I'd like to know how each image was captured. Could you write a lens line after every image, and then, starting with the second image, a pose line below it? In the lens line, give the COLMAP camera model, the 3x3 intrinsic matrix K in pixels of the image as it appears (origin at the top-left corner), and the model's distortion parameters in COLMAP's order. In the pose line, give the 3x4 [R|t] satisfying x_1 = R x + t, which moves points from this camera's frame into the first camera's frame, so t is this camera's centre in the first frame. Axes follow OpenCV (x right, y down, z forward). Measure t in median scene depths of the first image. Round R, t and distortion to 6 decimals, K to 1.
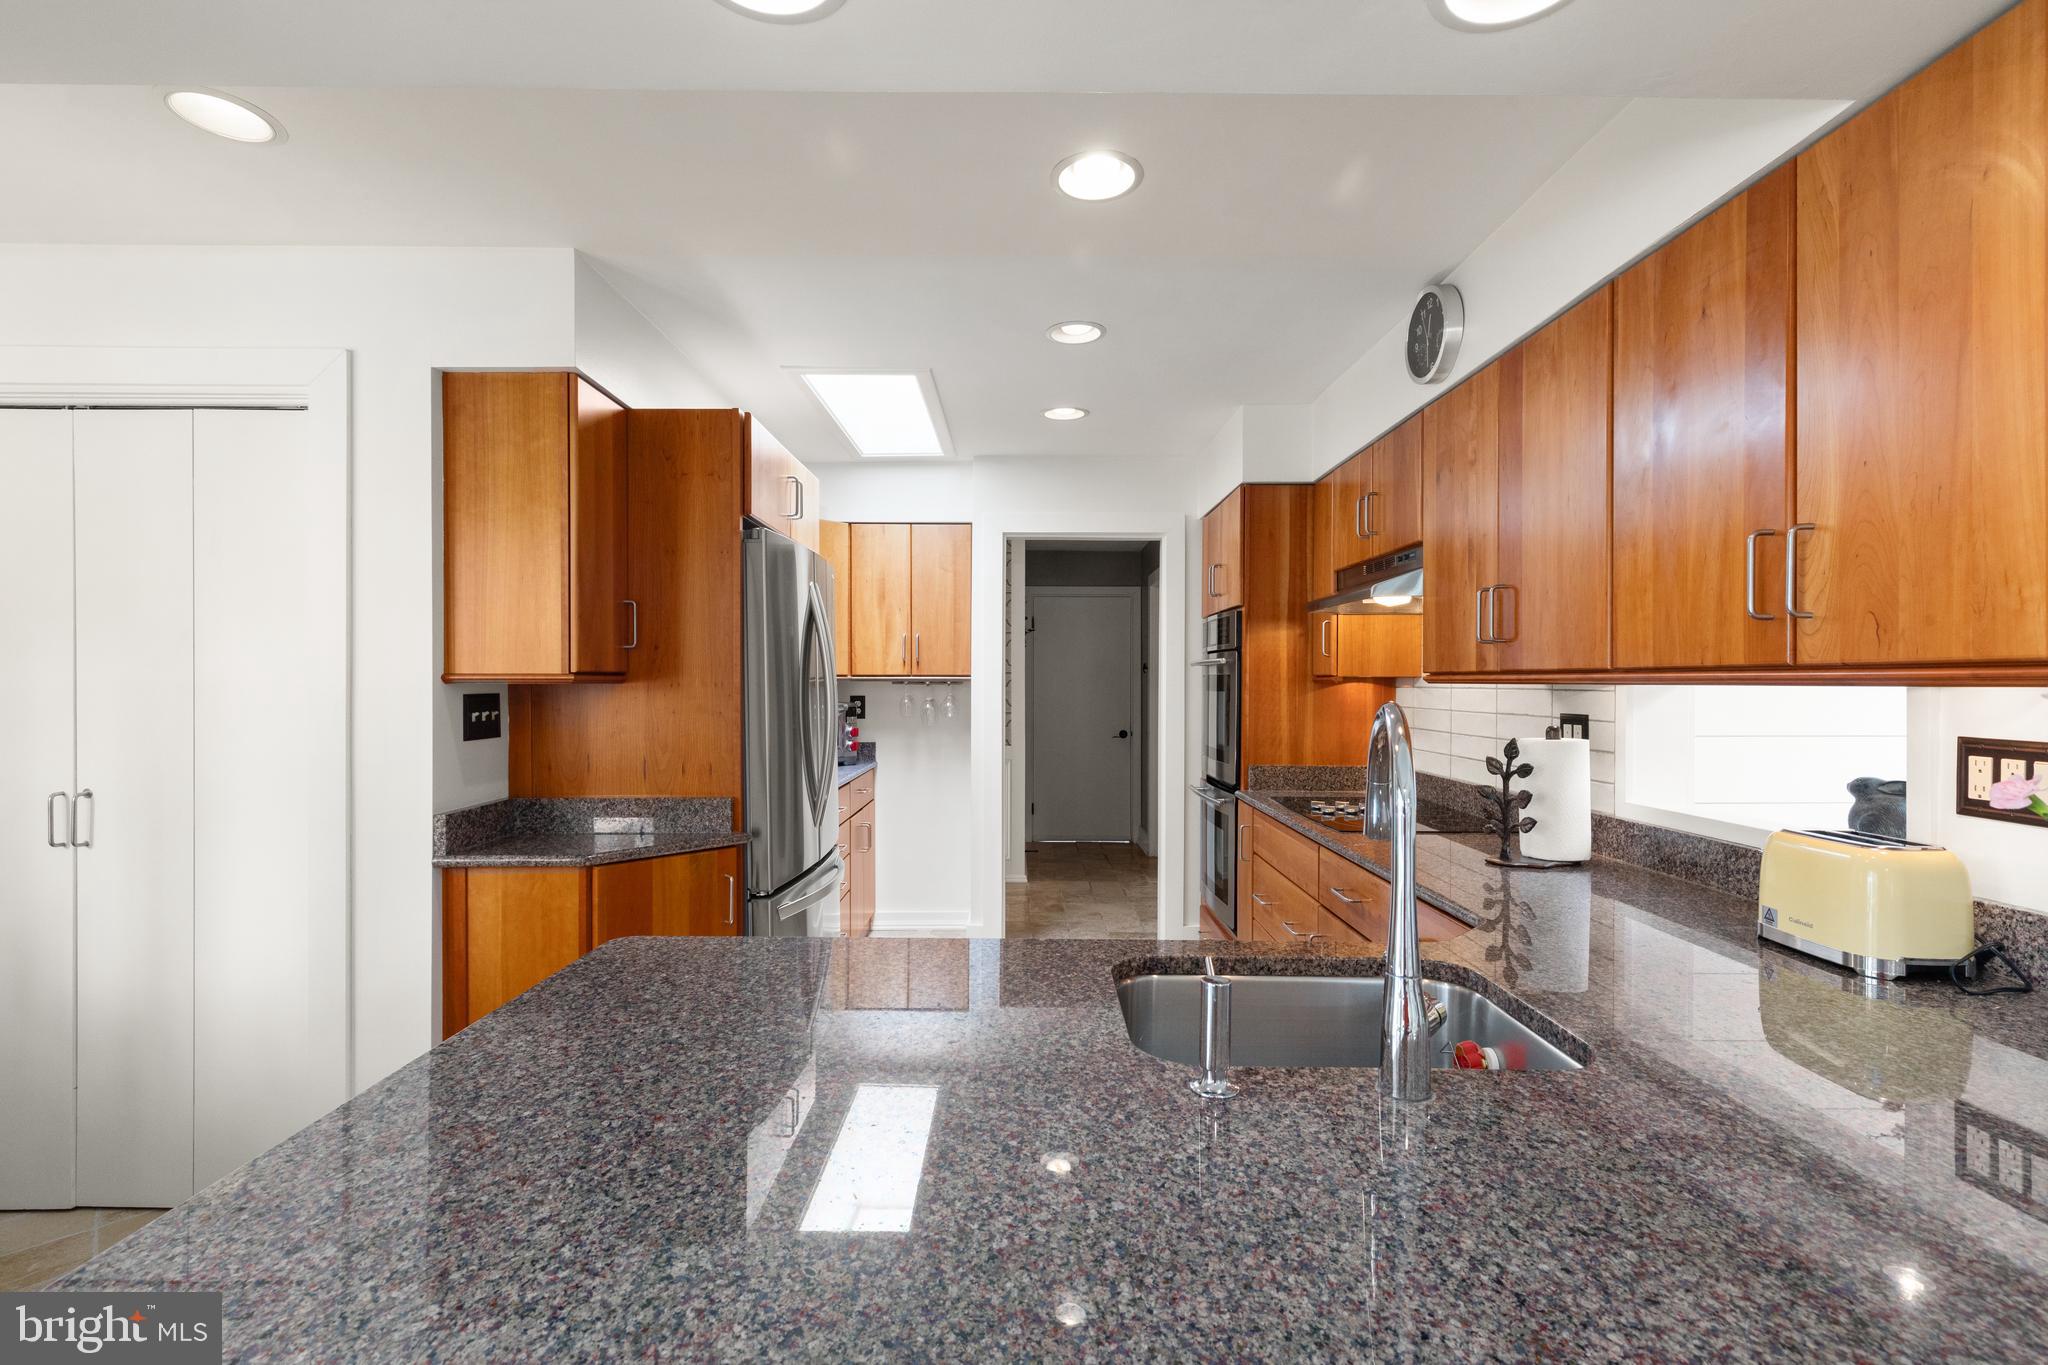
lens RADIAL K [[911.7, 0, 1026.0], [0, 911.7, 687.3], [0, 0, 1]] dist [0.003431, -0.000128]
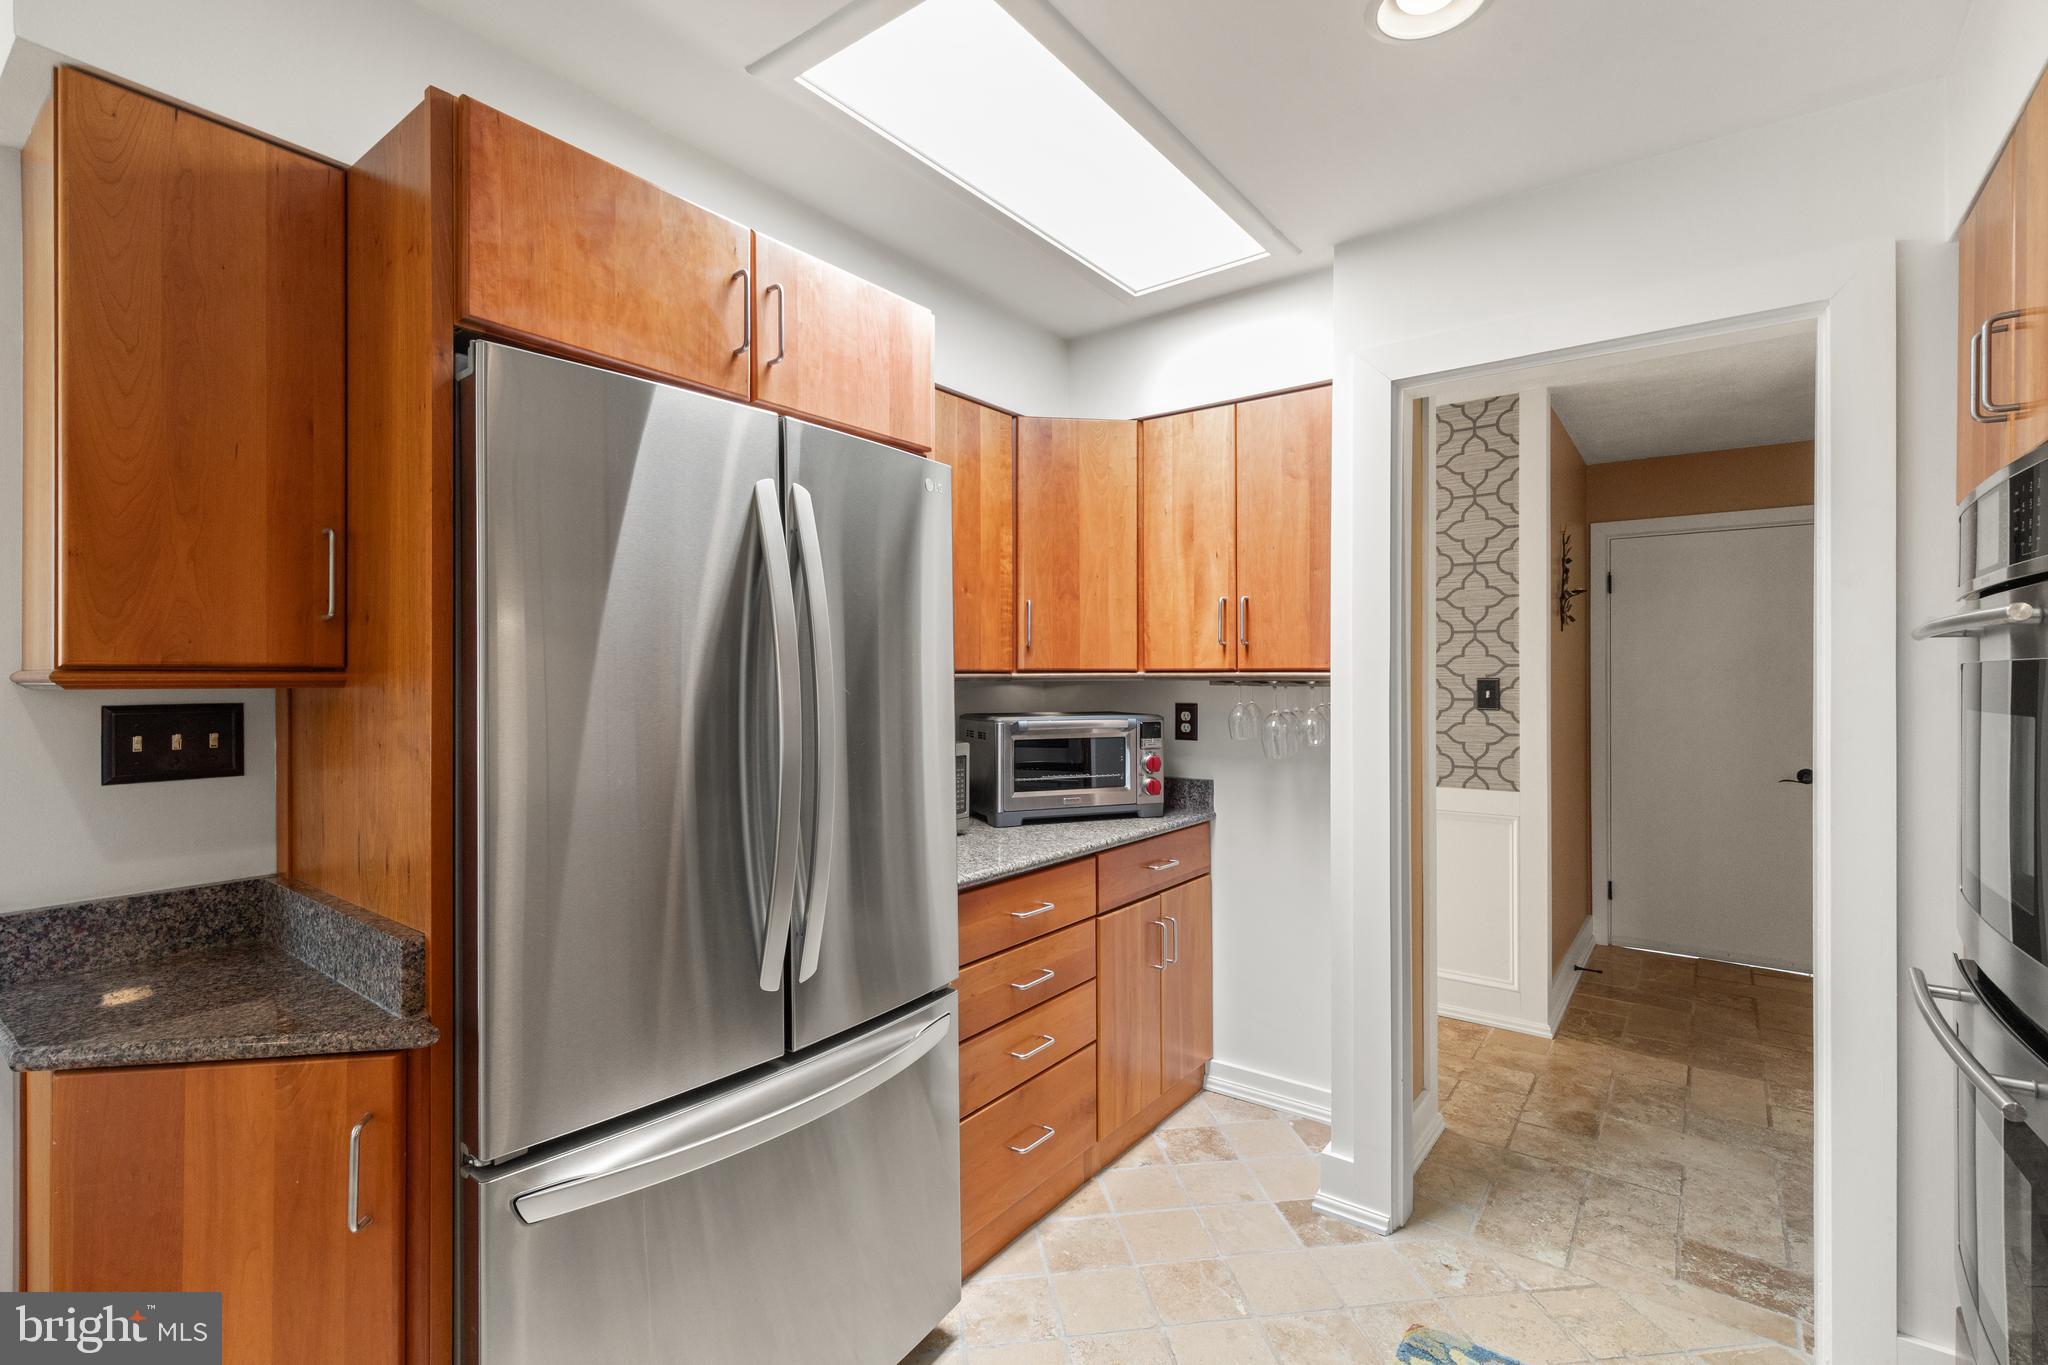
lens RADIAL K [[909.4, 0, 1022.0], [0, 909.4, 675.6], [0, 0, 1]] dist [0.003530, 0.000638]
pose [[0.791501, -0.002209, -0.611163, 0.126641], [-0.002730, 0.999971, -0.007149, -0.005701], [0.611161, 0.007327, 0.791472, 0.524093]]
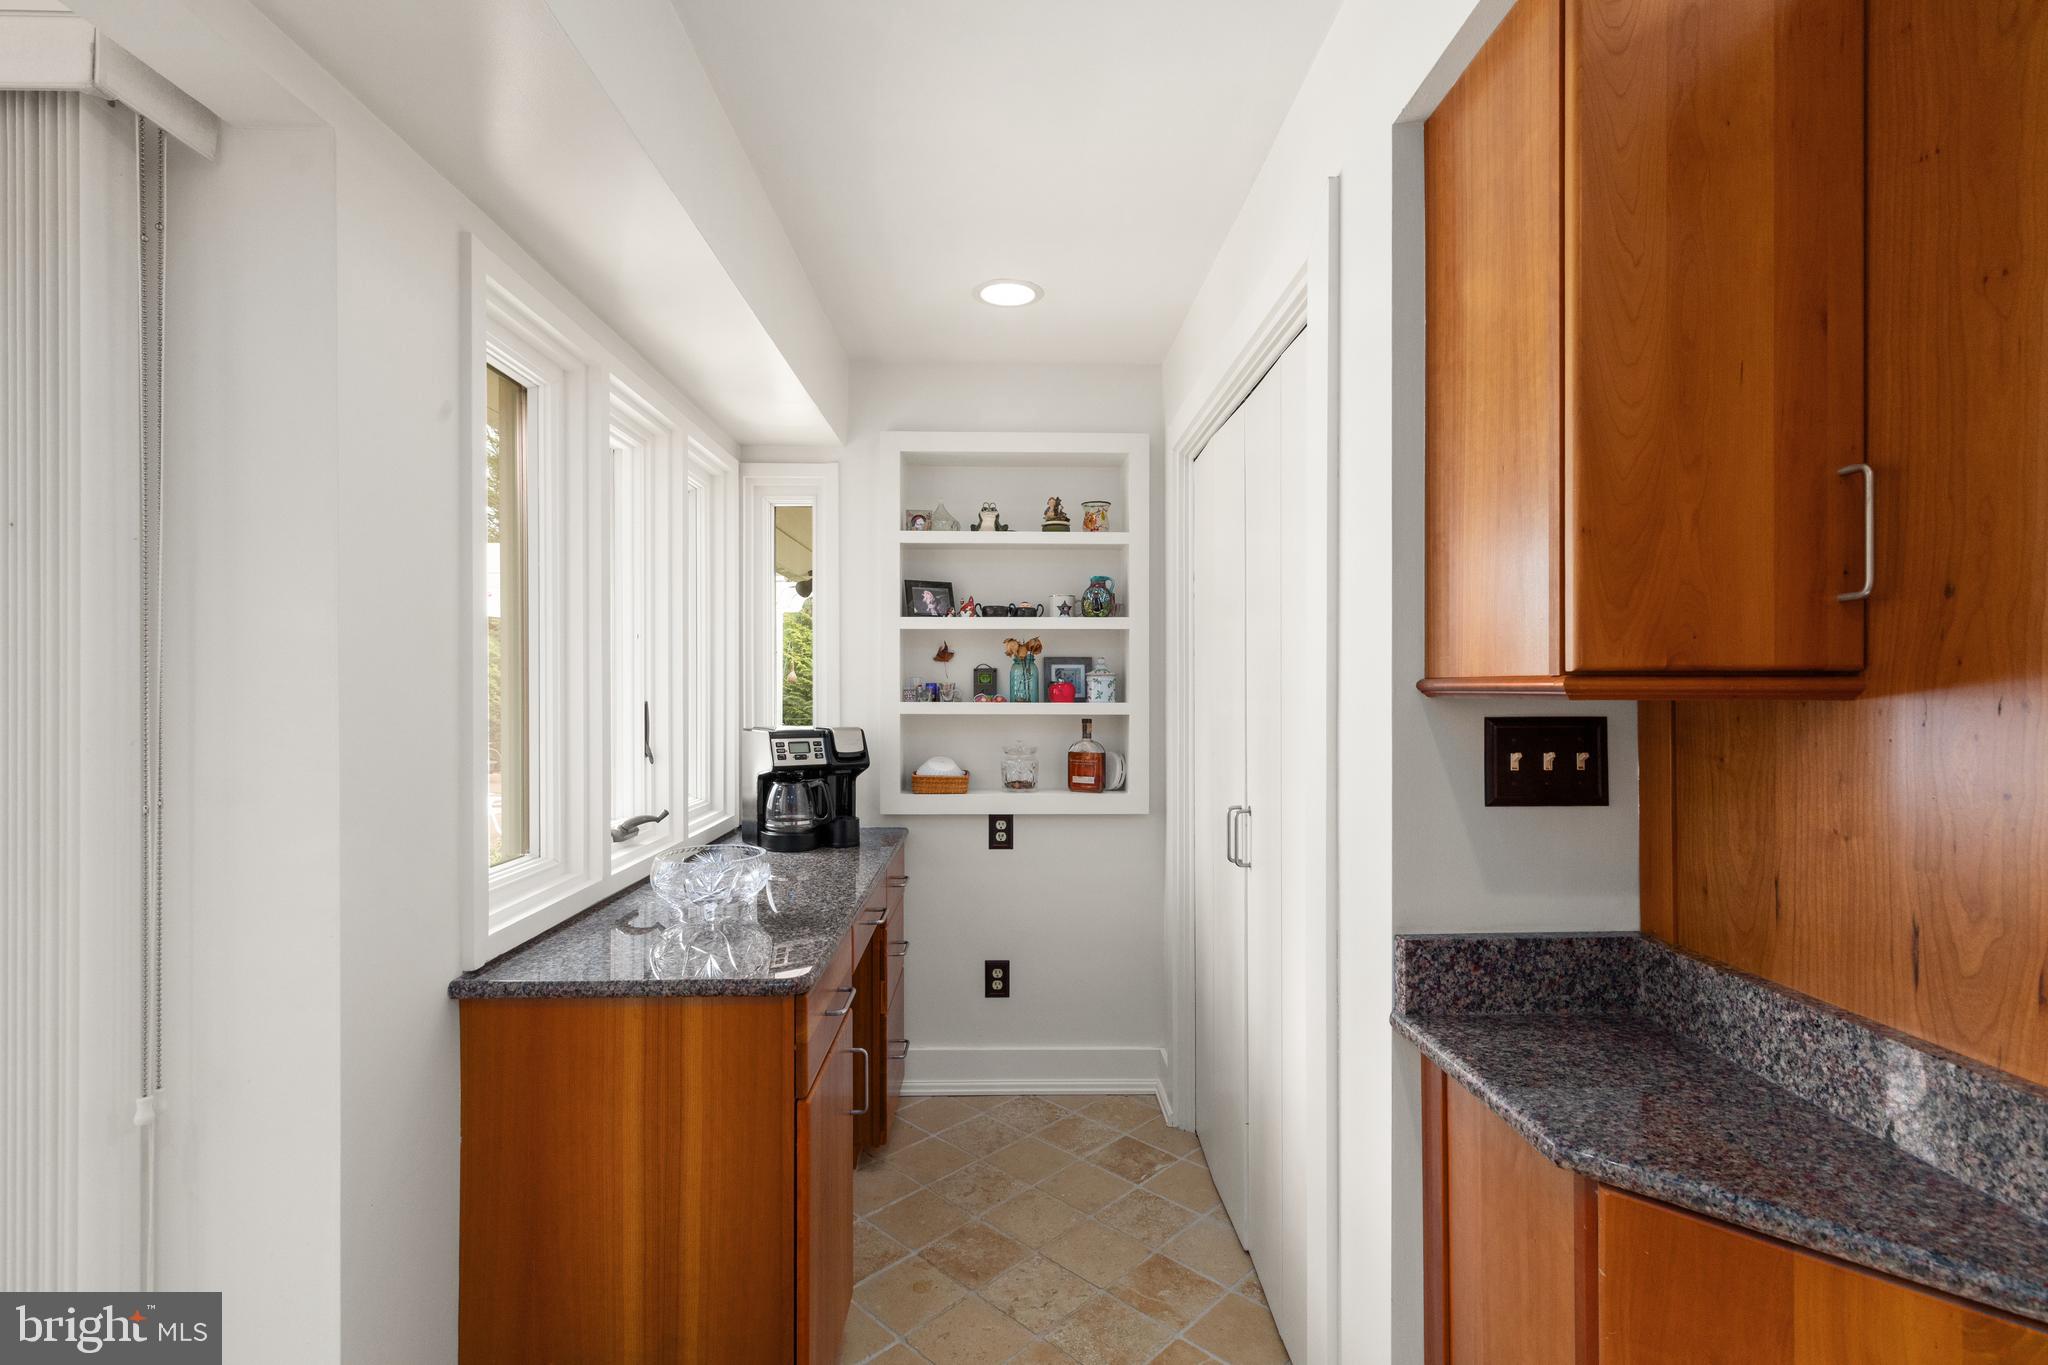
lens RADIAL K [[911.7, 0, 1026.0], [0, 911.7, 687.3], [0, 0, 1]] dist [0.003431, -0.000128]
pose [[0.016781, 0.002597, -0.999856, -0.055285], [-0.005848, 0.999980, 0.002499, -0.005580], [0.999842, 0.005805, 0.016796, 0.424701]]
